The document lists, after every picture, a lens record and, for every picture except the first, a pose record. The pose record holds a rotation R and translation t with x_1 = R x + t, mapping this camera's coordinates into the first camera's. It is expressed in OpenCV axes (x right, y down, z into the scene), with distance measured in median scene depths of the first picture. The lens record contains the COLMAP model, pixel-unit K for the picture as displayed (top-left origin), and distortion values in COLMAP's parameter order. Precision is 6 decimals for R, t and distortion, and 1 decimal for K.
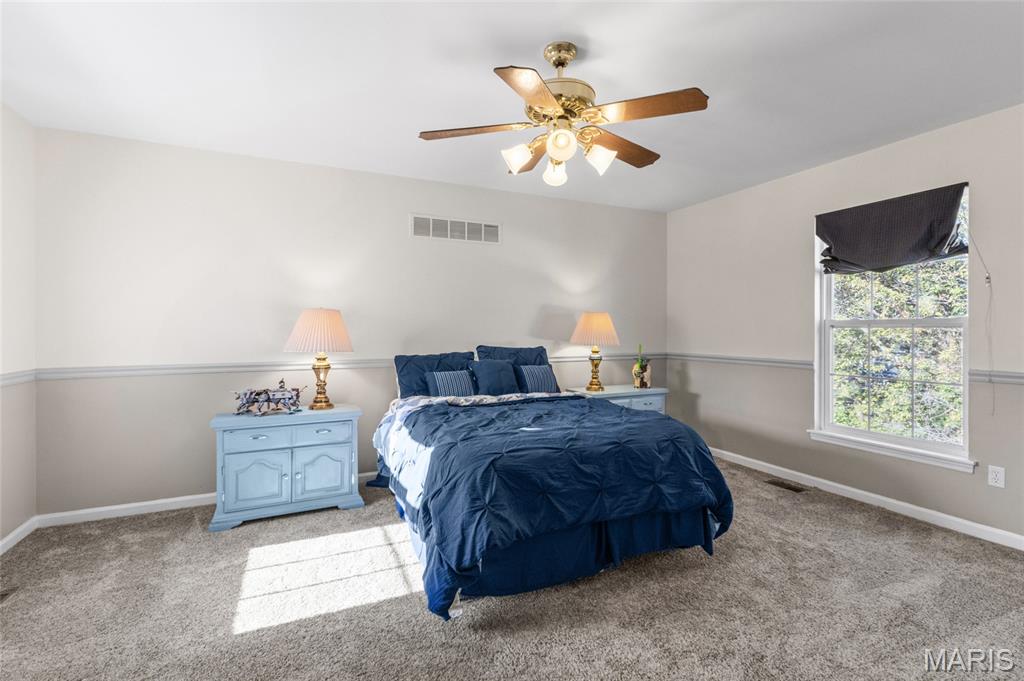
lens RADIAL K [[457.8, 0, 514.0], [0, 457.8, 338.6], [0, 0, 1]] dist [0.001130, 0.001186]
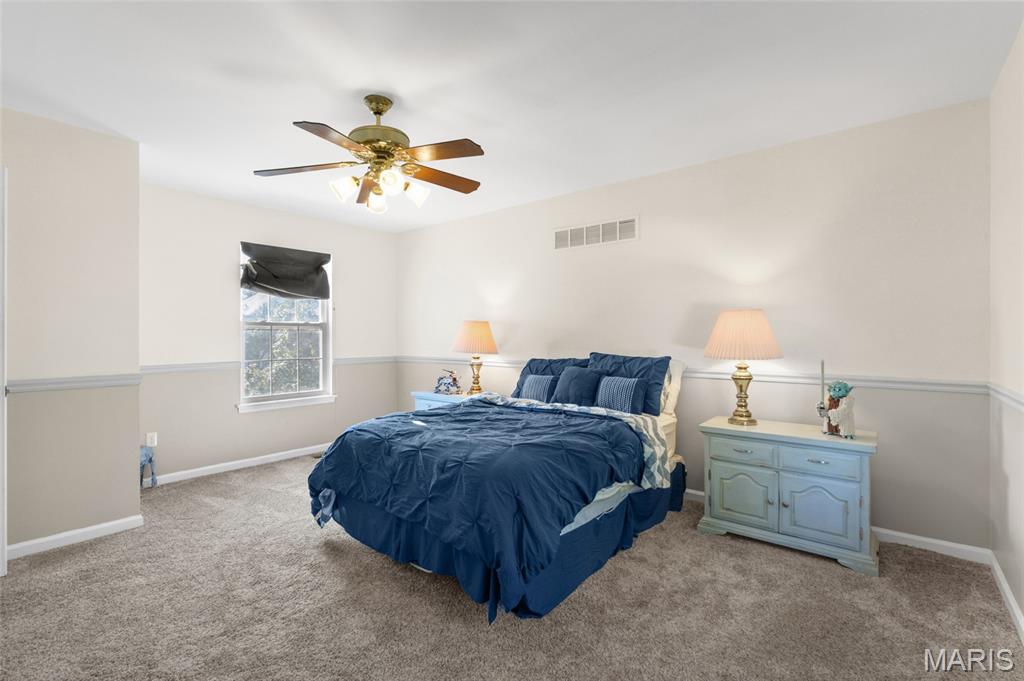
lens RADIAL K [[491.5, 0, 512.0], [0, 491.5, 340.5], [0, 0, 1]] dist [0.122768, 0.000152]
pose [[0.436502, 0.006277, -0.899682, 0.709392], [-0.017880, 0.999839, -0.001699, -0.005010], [0.899526, 0.016828, 0.436543, 0.358917]]
